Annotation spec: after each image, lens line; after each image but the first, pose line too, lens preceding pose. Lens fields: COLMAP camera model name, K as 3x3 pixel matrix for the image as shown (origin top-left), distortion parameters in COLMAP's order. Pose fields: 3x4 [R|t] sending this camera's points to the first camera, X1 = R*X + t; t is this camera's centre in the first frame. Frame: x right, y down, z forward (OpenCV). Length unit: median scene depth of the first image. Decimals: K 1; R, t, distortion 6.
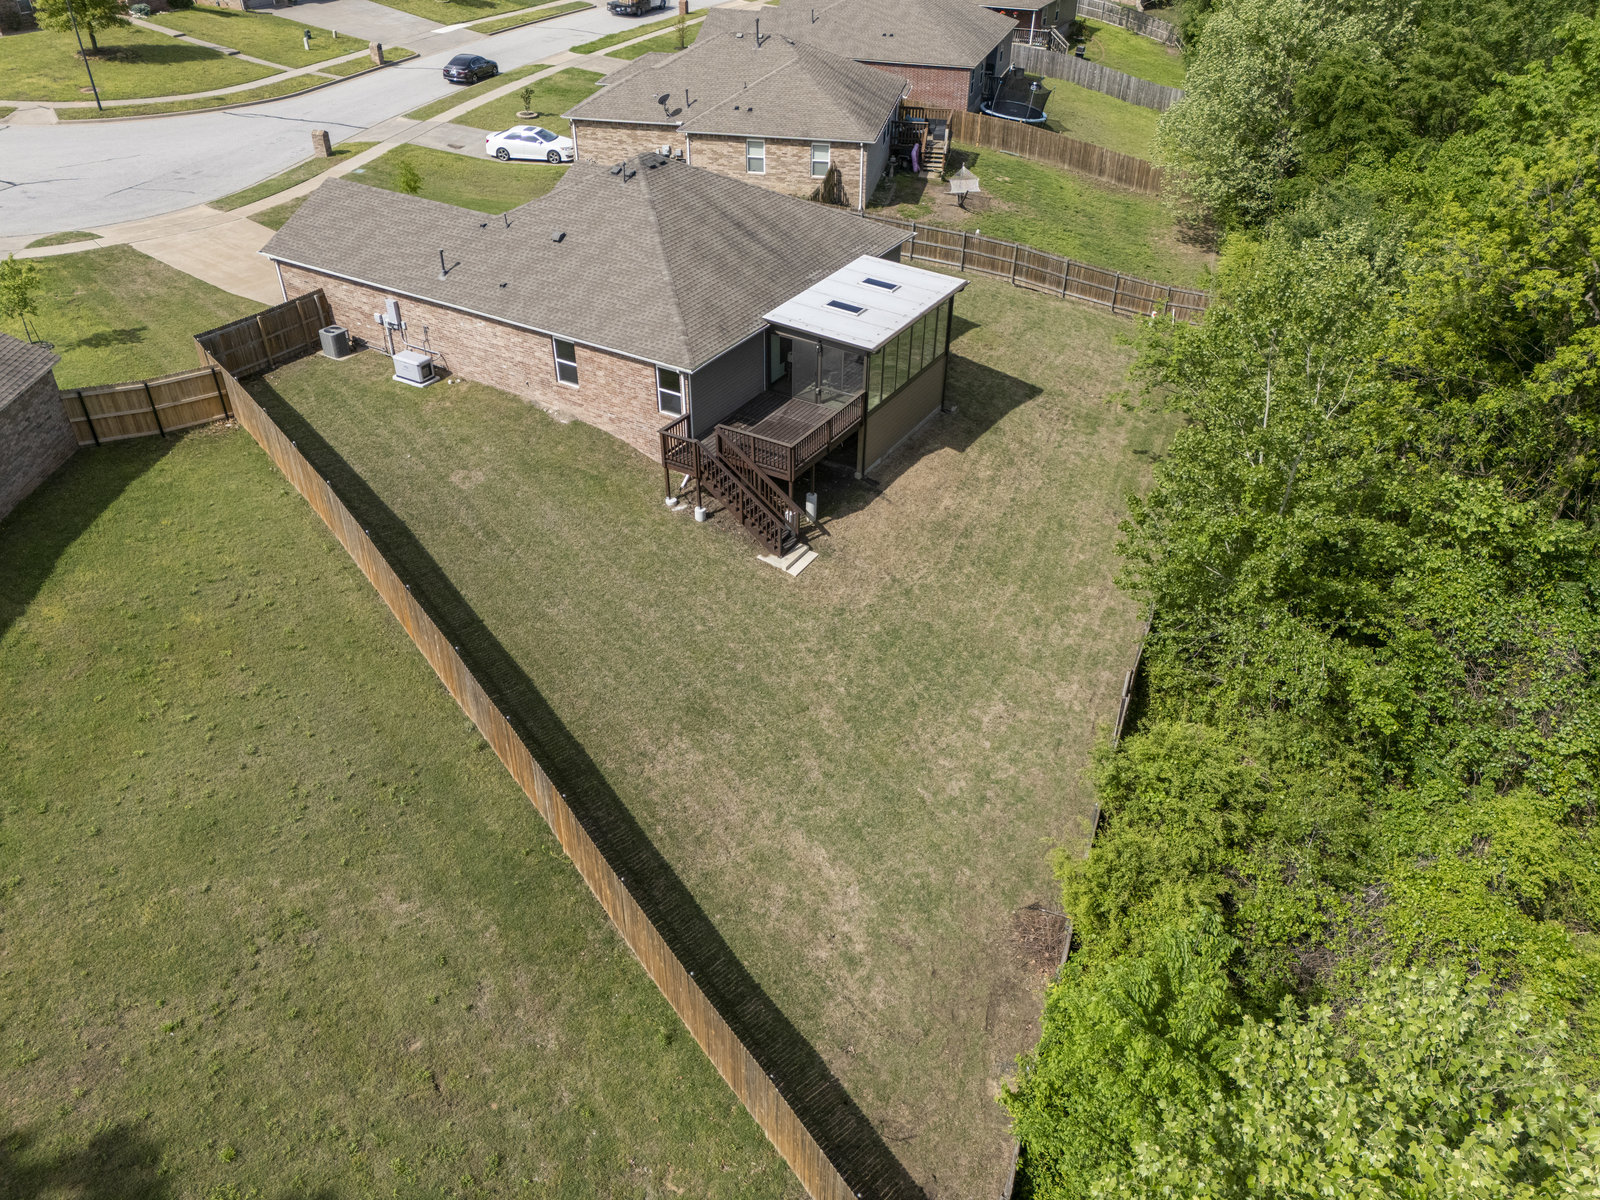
lens RADIAL K [[1178.0, 0, 800.0], [0, 1178.0, 600.0], [0, 0, 1]] dist [0.048355, -0.002599]
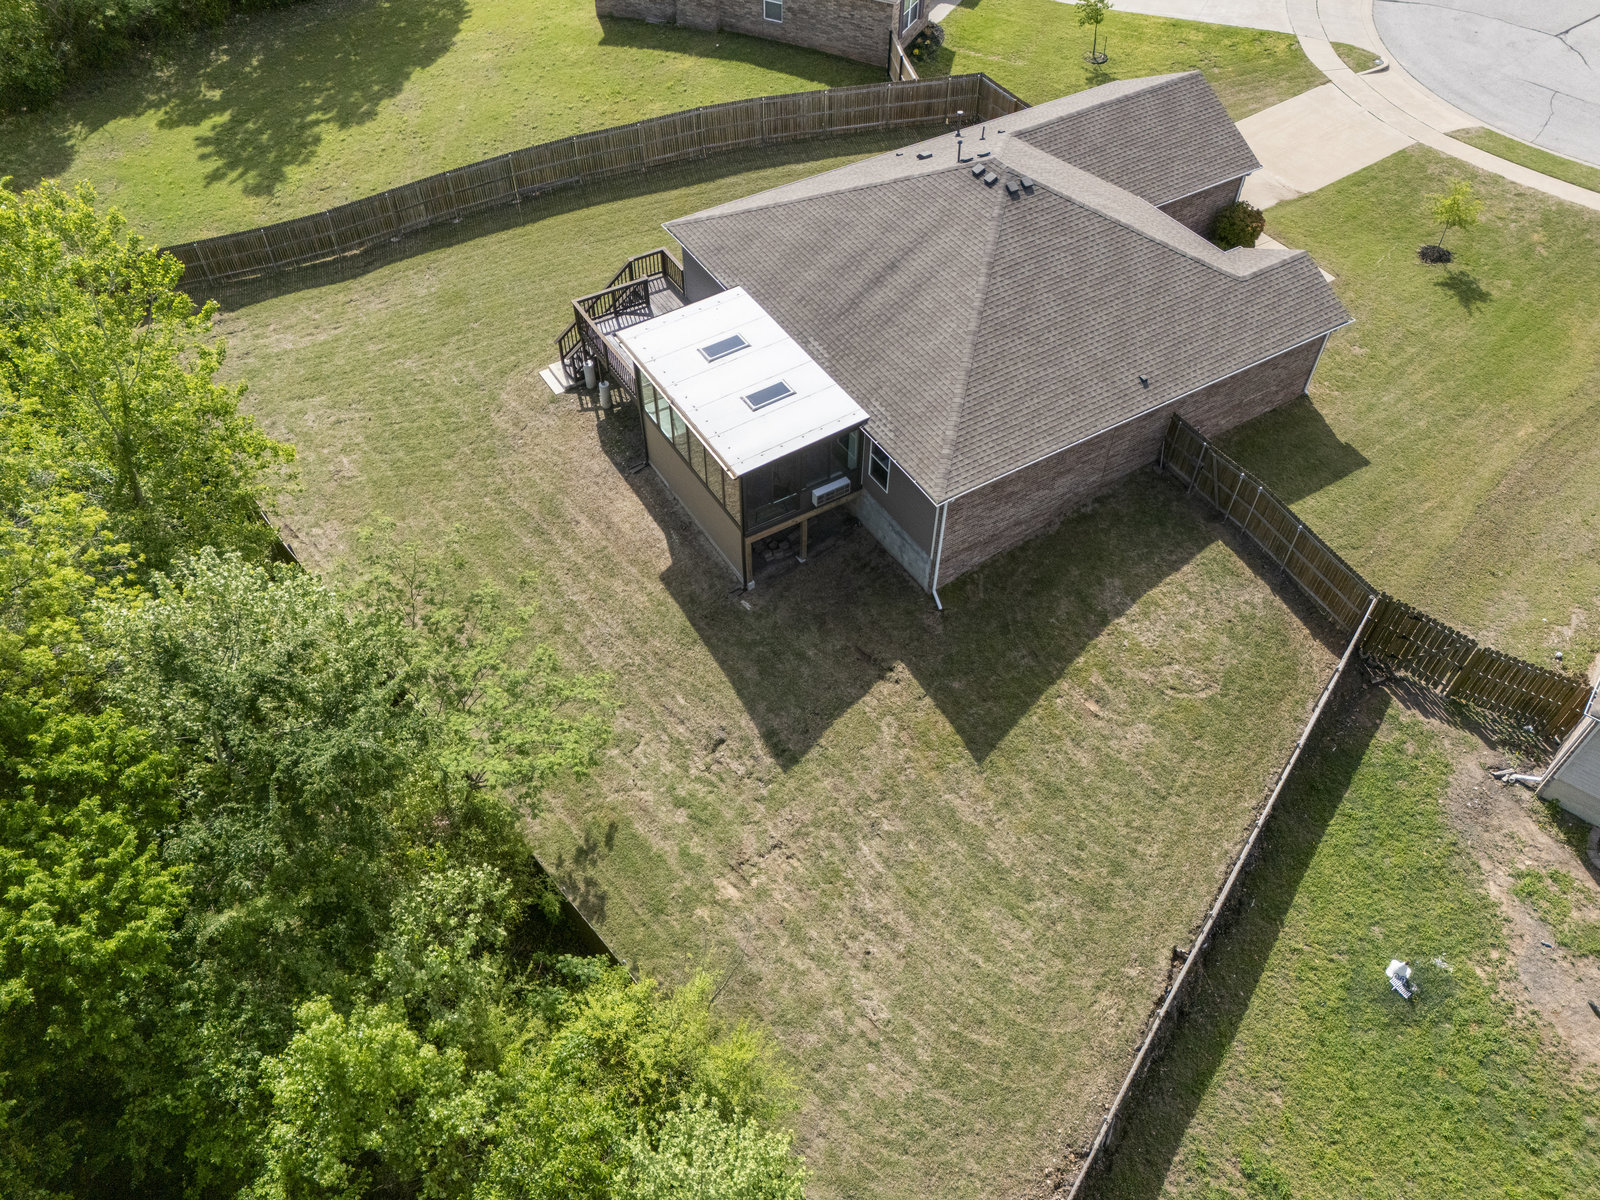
lens RADIAL K [[1178.0, 0, 800.0], [0, 1178.0, 600.0], [0, 0, 1]] dist [0.048355, -0.002599]
pose [[-0.459013, 0.657620, -0.597364, 0.657185], [-0.522539, 0.343949, 0.780161, -0.898535], [0.718512, 0.670250, 0.185755, 1.025809]]
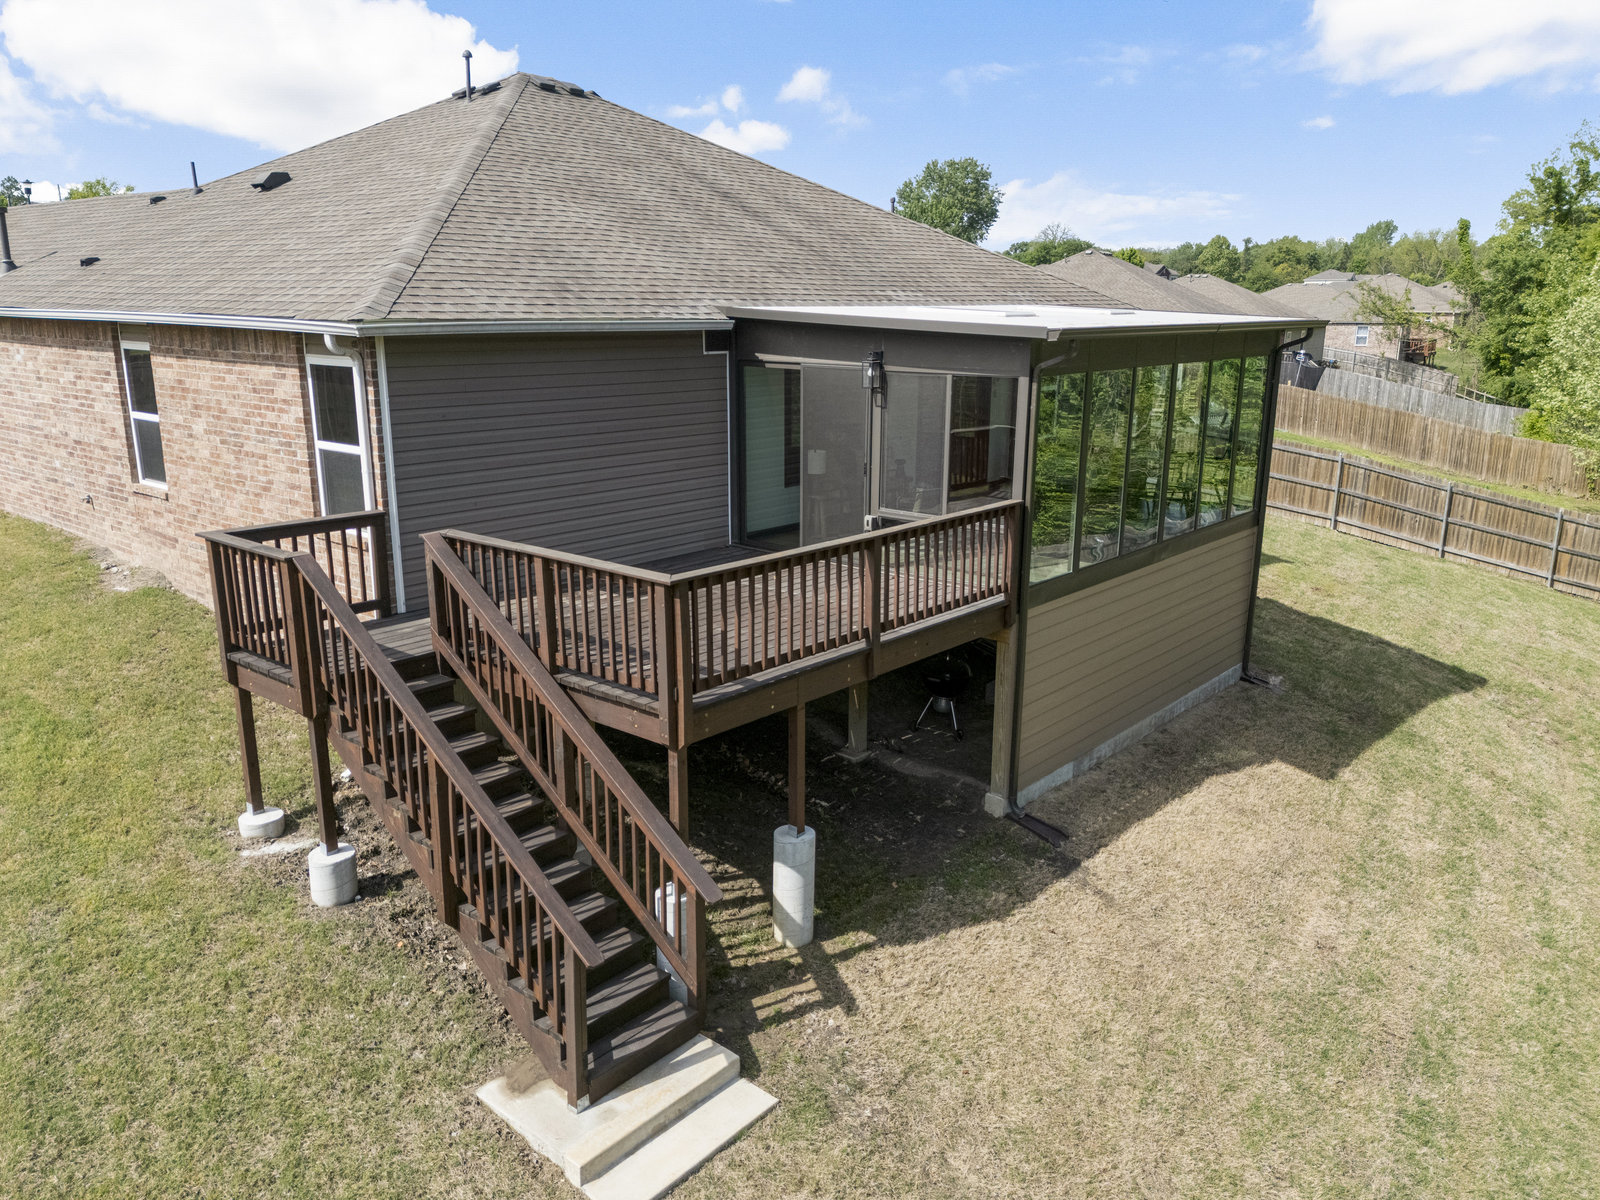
lens RADIAL K [[1178.0, 0, 800.0], [0, 1178.0, 600.0], [0, 0, 1]] dist [0.048355, -0.002599]
pose [[0.986340, 0.034829, -0.160997, 0.048628], [-0.091042, 0.929805, -0.356614, -0.044301], [0.137275, 0.366400, 0.920275, 0.725120]]
